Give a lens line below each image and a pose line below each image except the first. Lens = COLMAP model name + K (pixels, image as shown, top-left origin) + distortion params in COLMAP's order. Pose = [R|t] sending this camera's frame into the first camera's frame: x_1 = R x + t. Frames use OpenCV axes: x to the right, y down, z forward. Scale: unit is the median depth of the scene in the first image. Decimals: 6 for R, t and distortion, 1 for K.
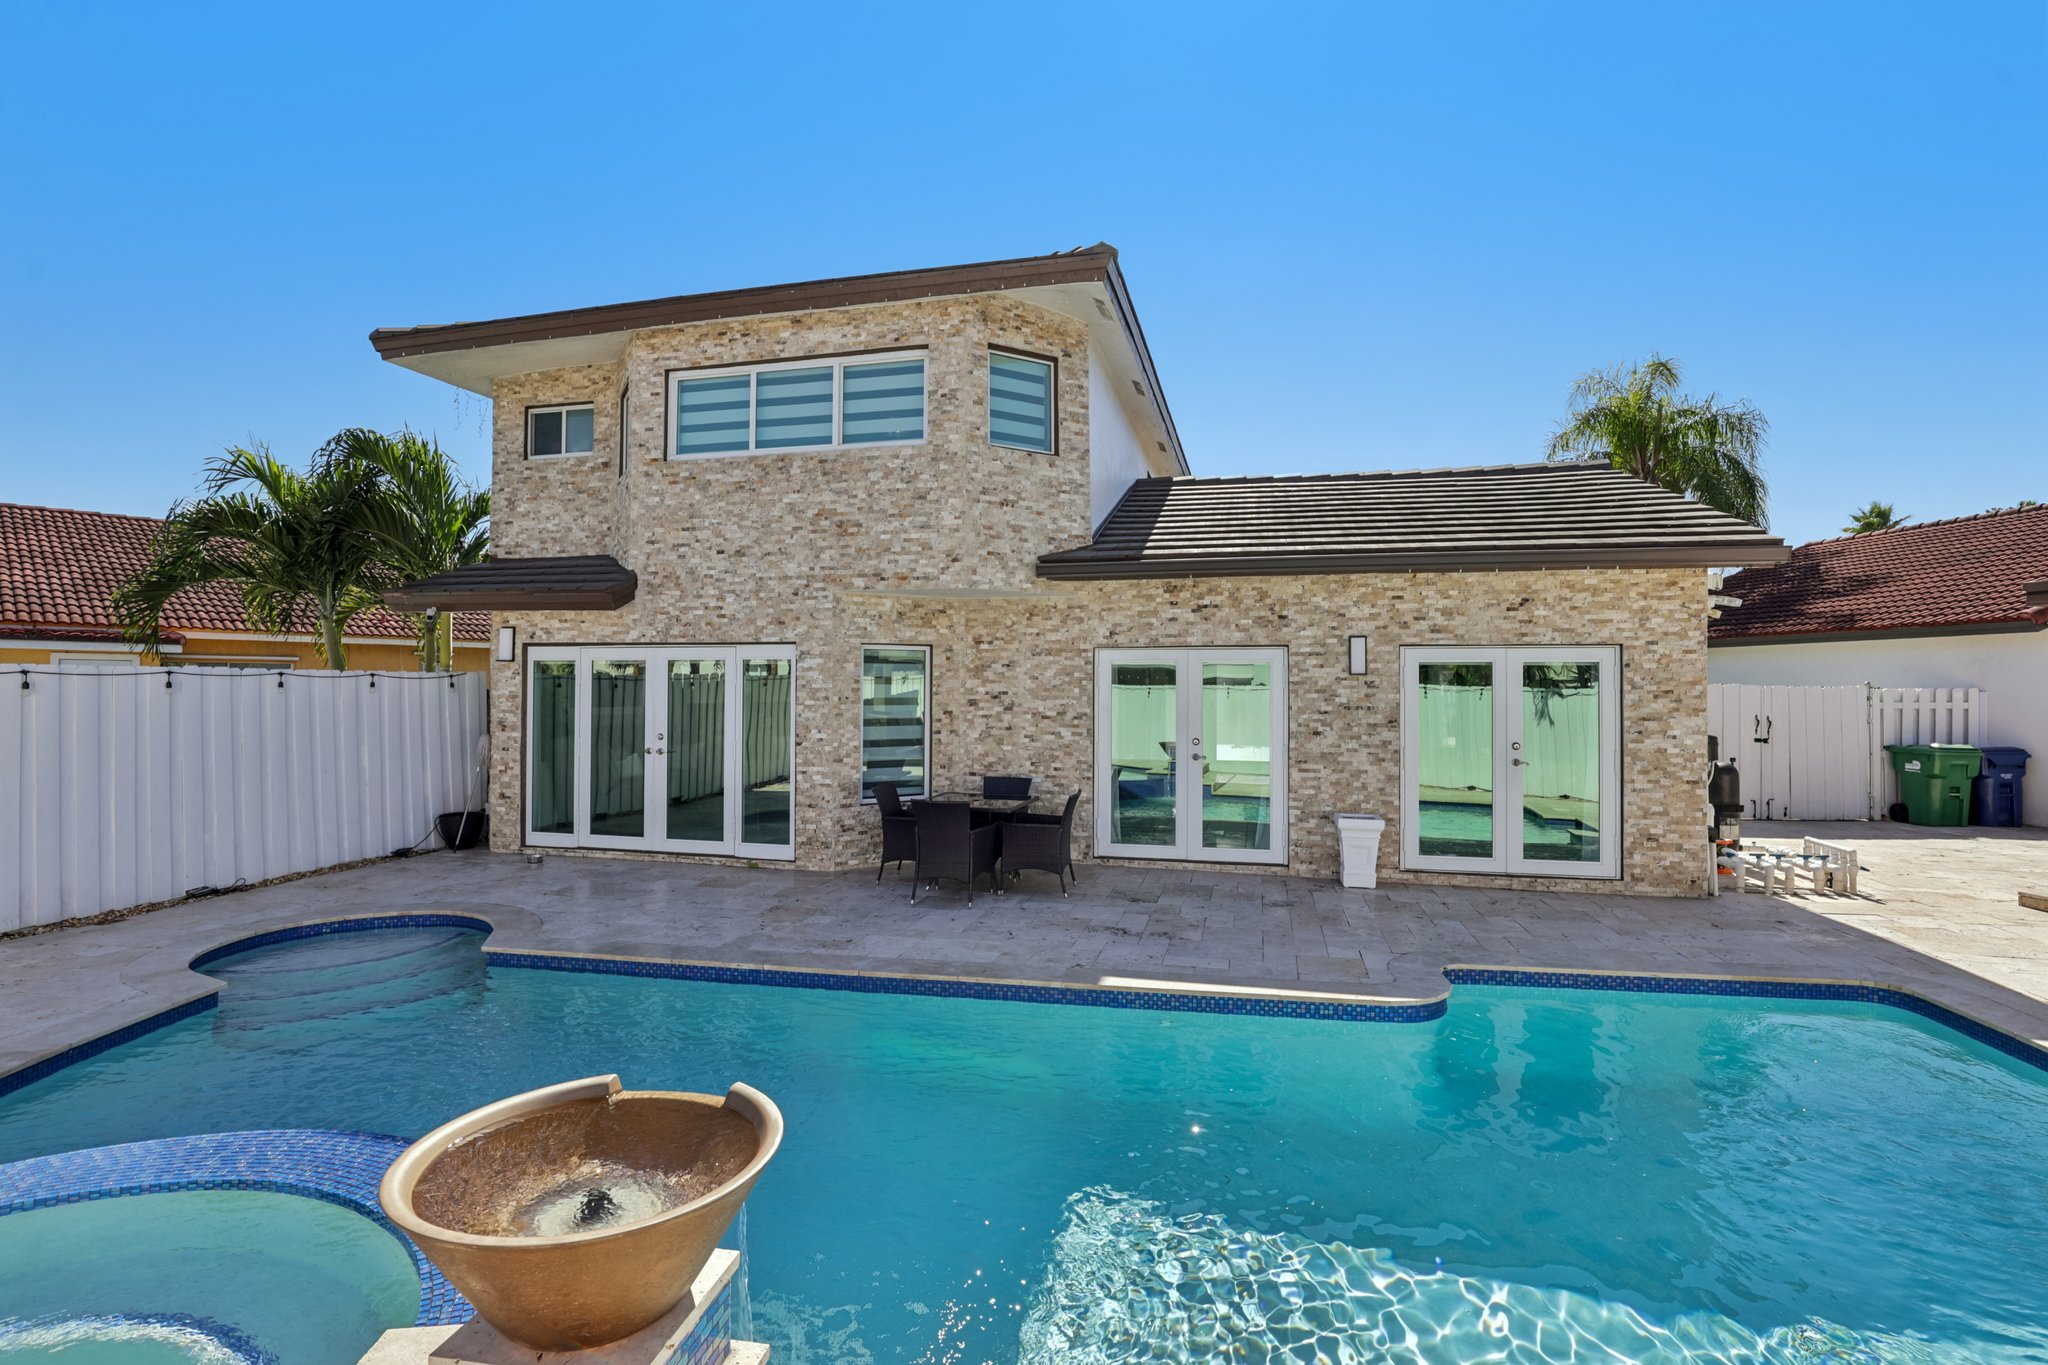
lens RADIAL K [[937.3, 0, 1025.2], [0, 937.3, 672.1], [0, 0, 1]] dist [-0.024536, -0.000513]
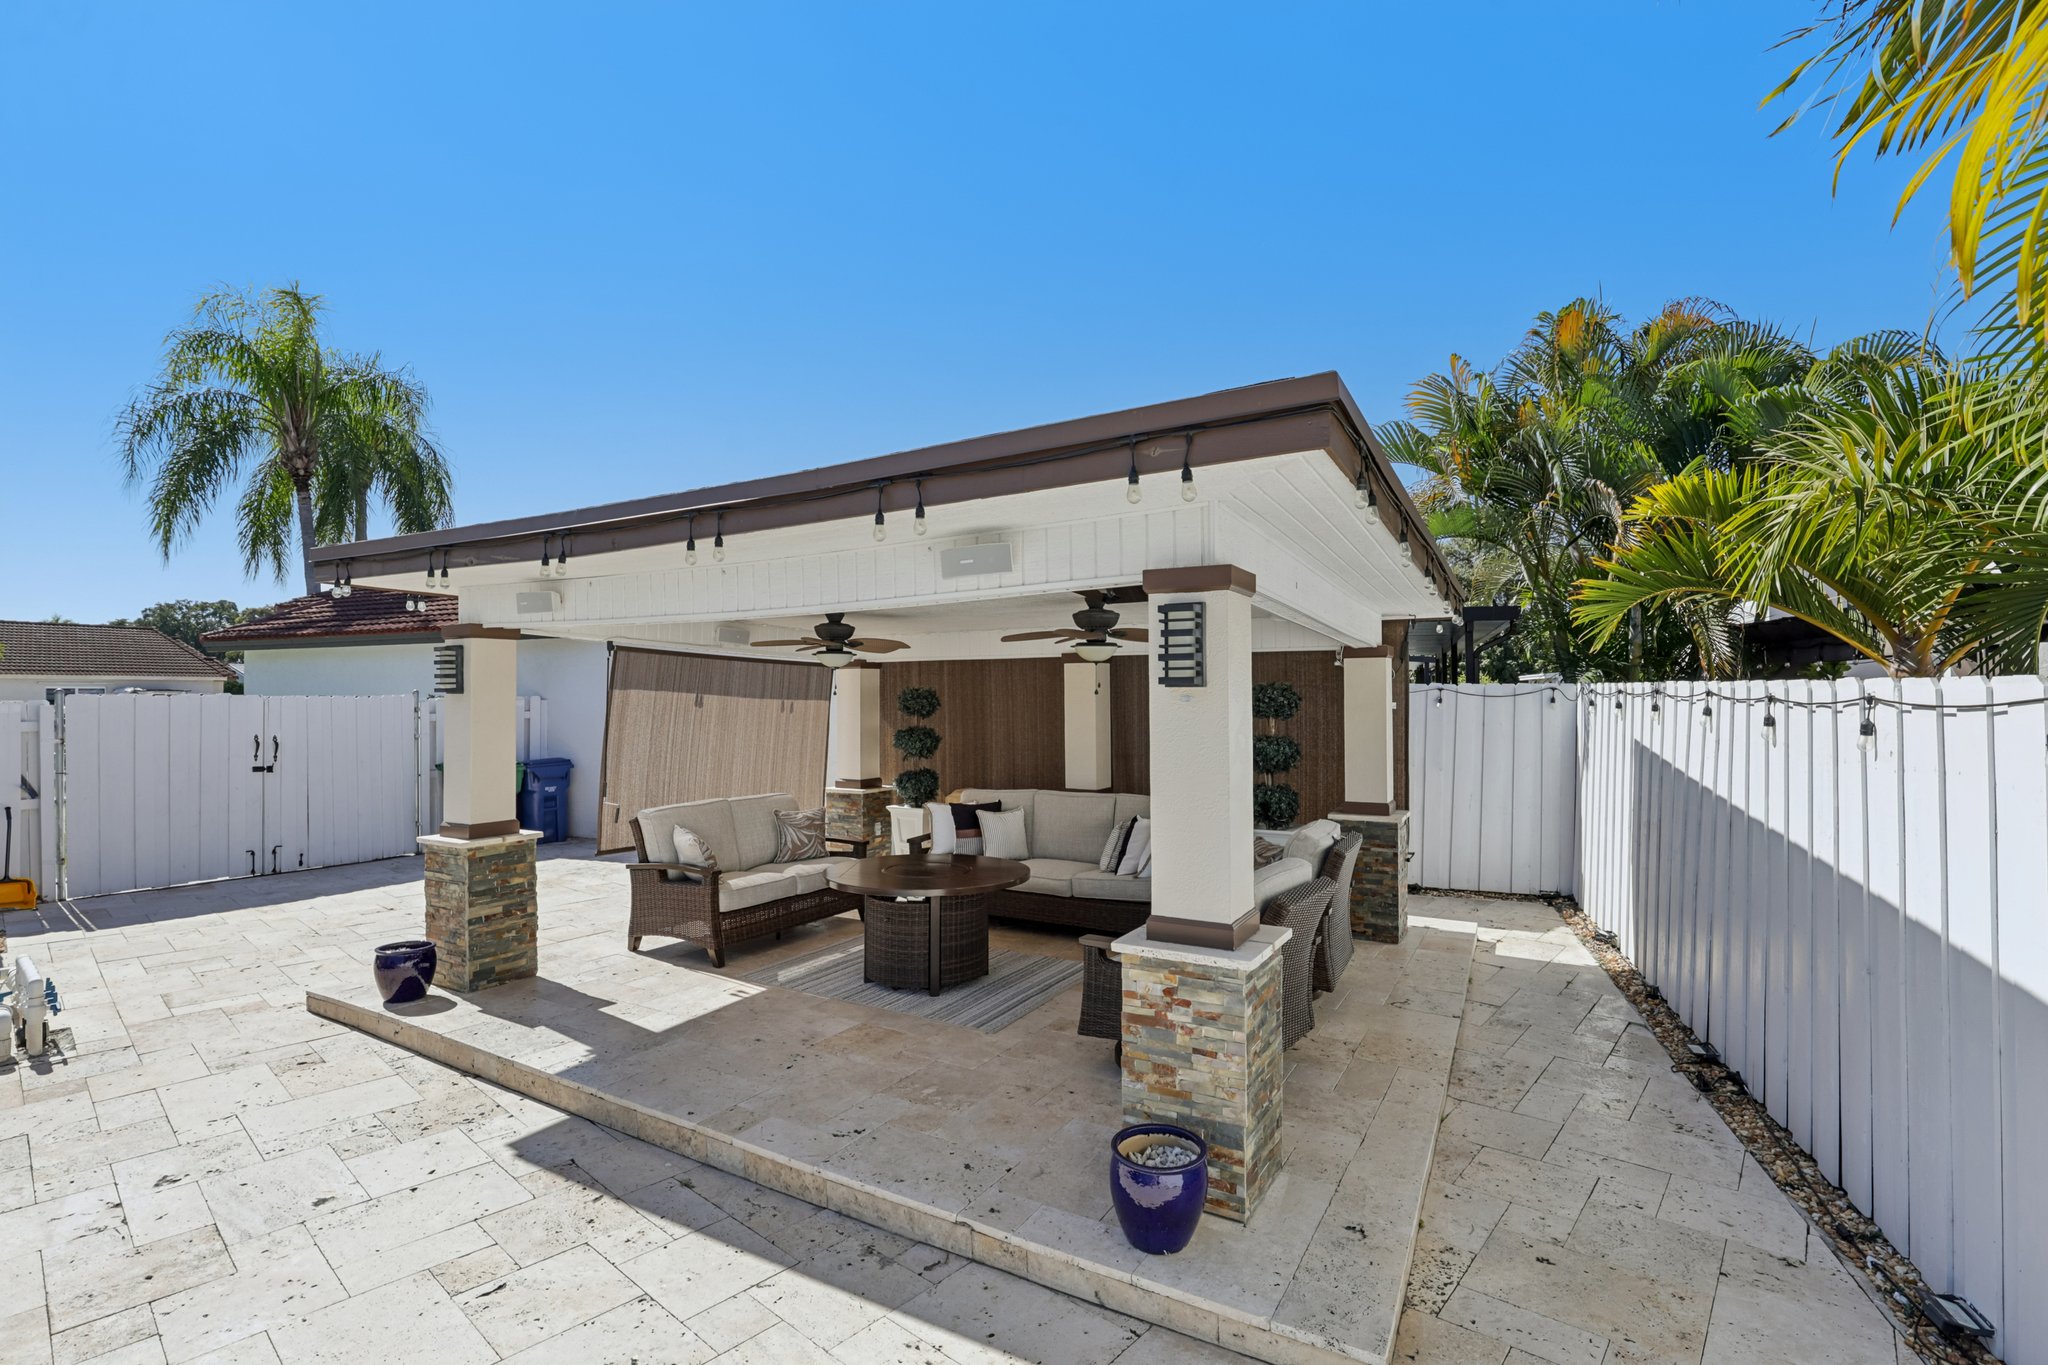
lens RADIAL K [[937.3, 0, 1025.2], [0, 937.3, 672.1], [0, 0, 1]] dist [-0.024536, -0.000513]
pose [[0.461823, 0.011773, 0.886894, 0.610556], [-0.002924, 0.999927, -0.011751, 0.003589], [-0.886967, 0.002833, 0.461823, 0.155433]]
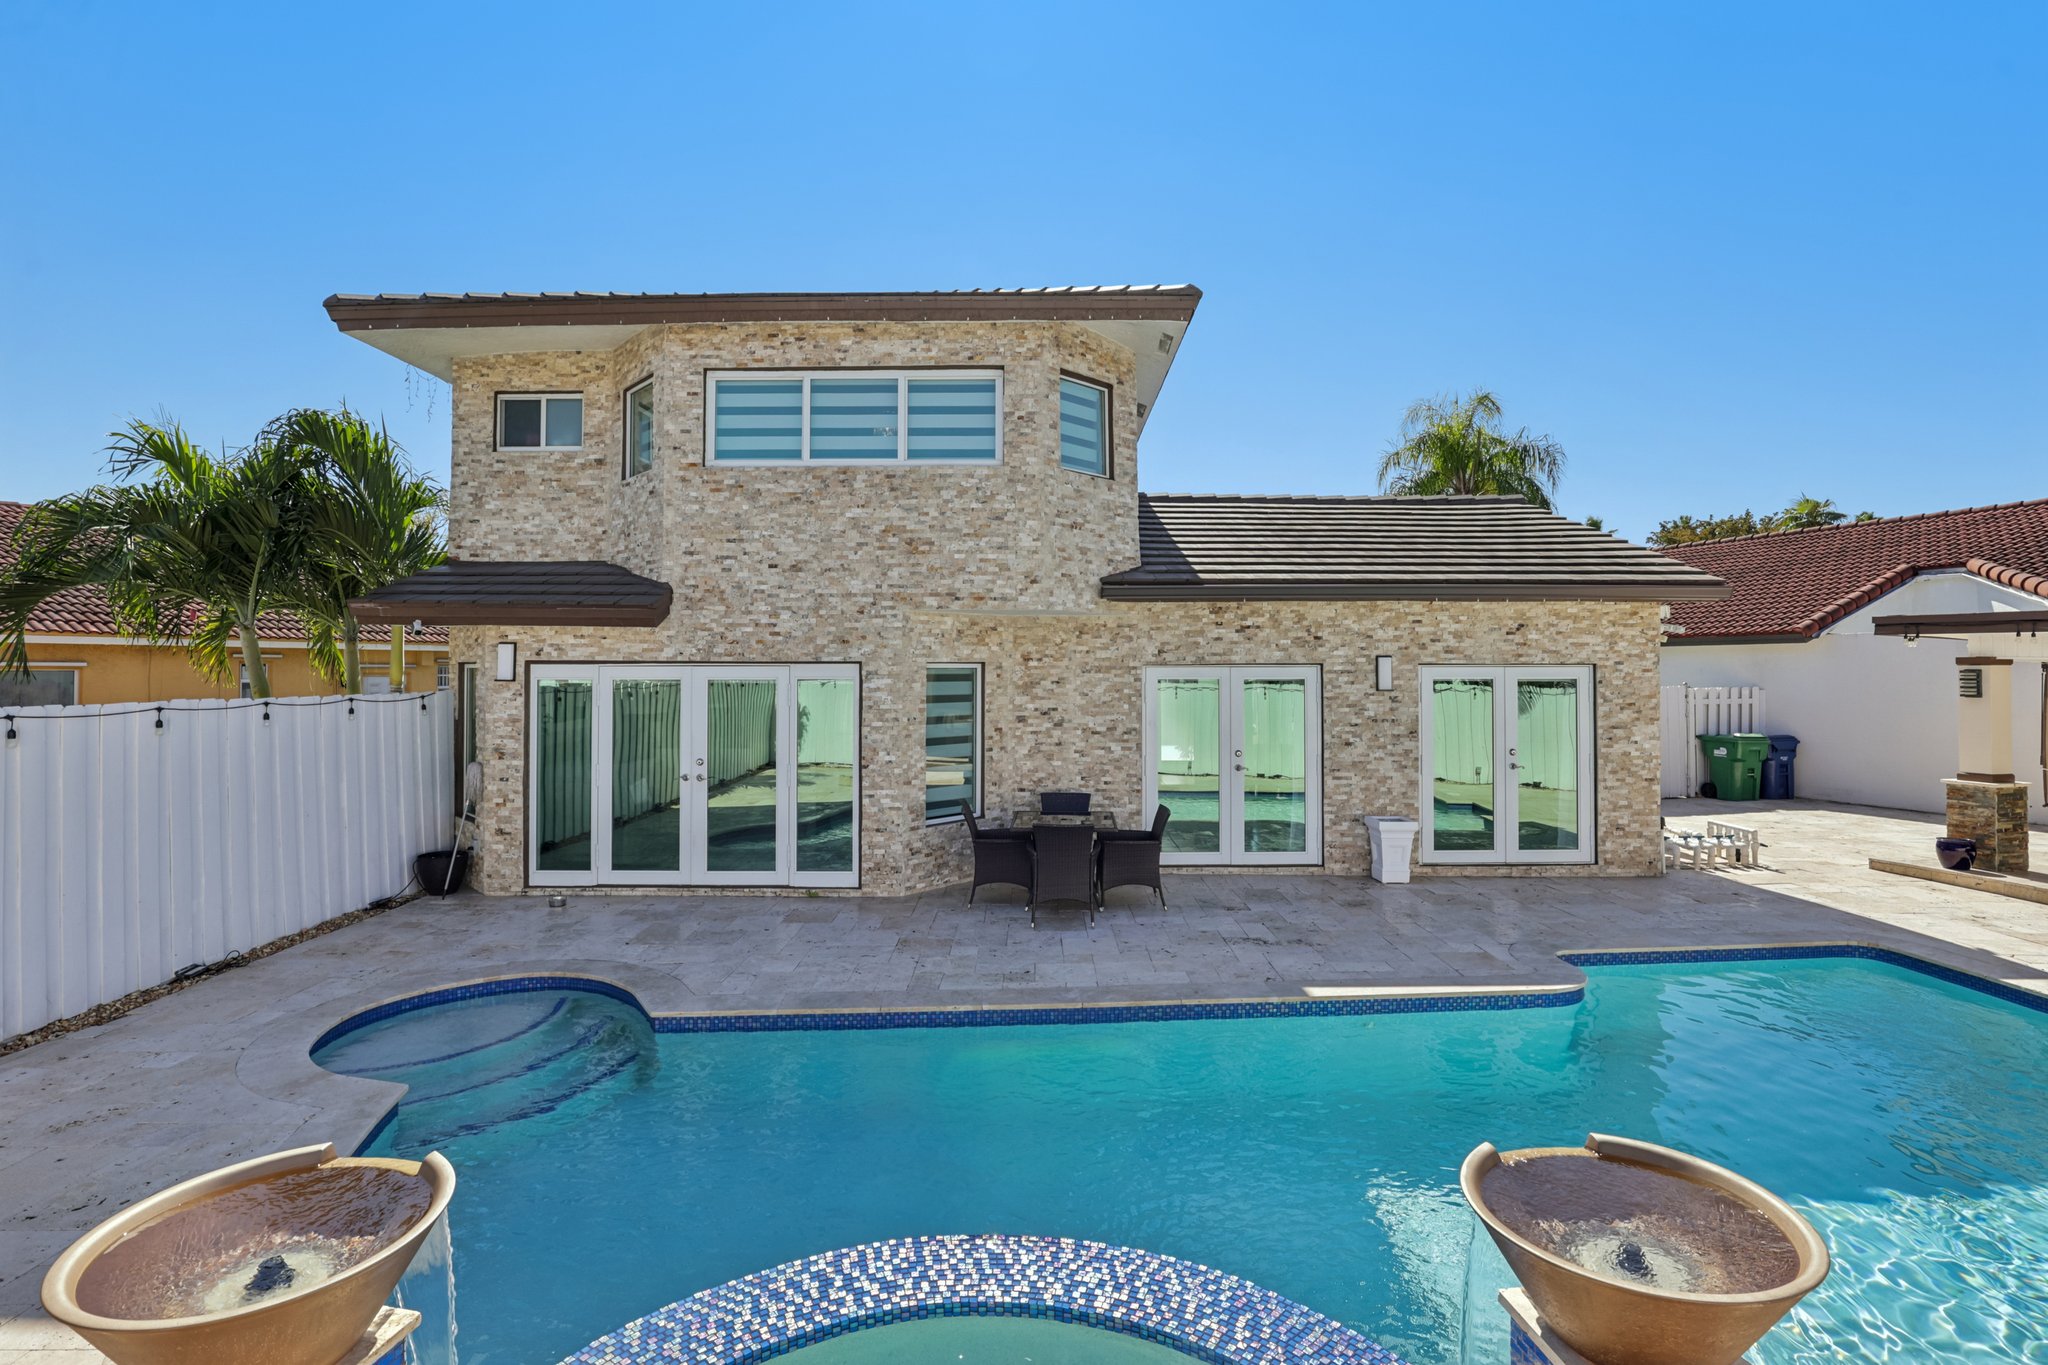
lens RADIAL K [[945.0, 0, 1030.5], [0, 945.0, 655.4], [0, 0, 1]] dist [-0.024716, 0.000159]
pose [[0.972410, -0.001502, 0.233275, -0.296579], [0.001861, 0.999997, -0.001318, -0.036306], [-0.233272, 0.001715, 0.972410, 0.009055]]
